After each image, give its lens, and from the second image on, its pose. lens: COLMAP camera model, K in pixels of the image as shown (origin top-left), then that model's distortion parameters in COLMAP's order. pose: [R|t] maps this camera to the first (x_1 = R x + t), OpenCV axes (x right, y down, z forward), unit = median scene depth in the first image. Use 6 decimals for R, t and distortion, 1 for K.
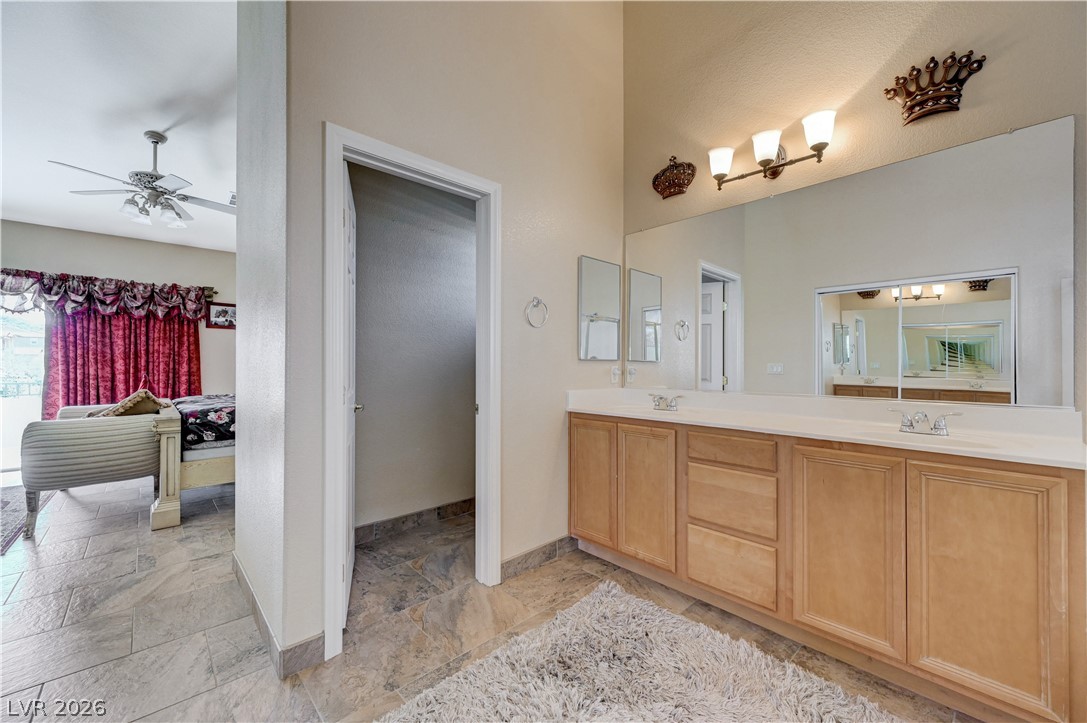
lens RADIAL K [[427.5, 0, 554.5], [0, 427.5, 362.3], [0, 0, 1]] dist [-0.000493, 0.000196]
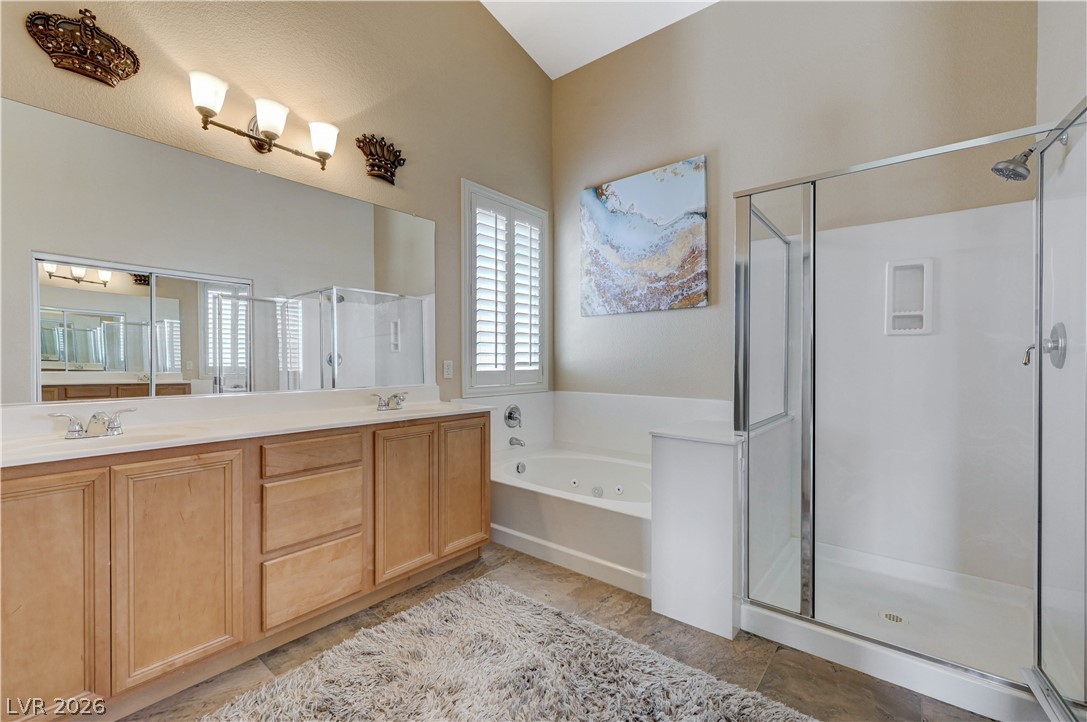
lens RADIAL K [[450.6, 0, 549.9], [0, 450.6, 360.4], [0, 0, 1]] dist [0.000853, 0.000016]
pose [[-0.125564, -0.003795, 0.992078, -0.515826], [-0.007419, 0.999968, 0.002887, -0.001553], [-0.992058, -0.006998, -0.125588, 0.525938]]
